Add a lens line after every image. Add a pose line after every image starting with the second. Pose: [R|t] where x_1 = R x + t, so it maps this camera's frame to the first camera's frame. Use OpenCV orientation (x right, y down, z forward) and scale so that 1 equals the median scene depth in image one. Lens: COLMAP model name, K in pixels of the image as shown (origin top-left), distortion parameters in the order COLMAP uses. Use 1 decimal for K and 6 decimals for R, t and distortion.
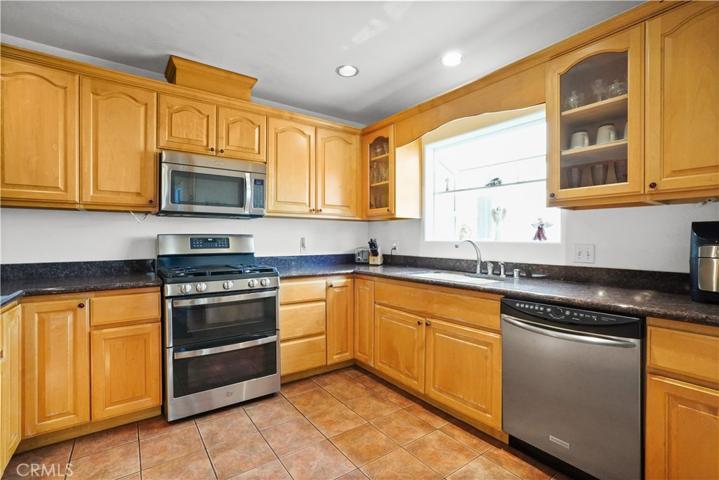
lens RADIAL K [[334.3, 0, 359.5], [0, 334.3, 240.0], [0, 0, 1]] dist [-0.000568, 0.000512]
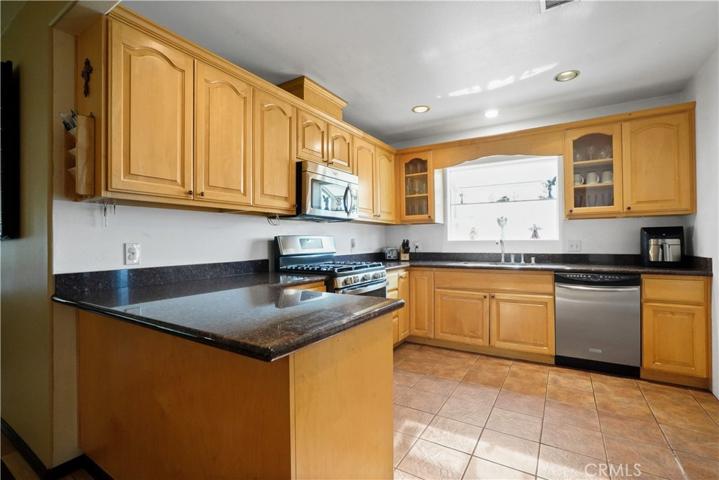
lens RADIAL K [[340.1, 0, 359.5], [0, 340.1, 240.0], [0, 0, 1]] dist [-0.001062, 0.000118]
pose [[0.915664, -0.009150, 0.401841, -0.866030], [0.013821, 0.999866, -0.008728, 0.009927], [-0.401708, 0.013546, 0.915668, -0.110967]]
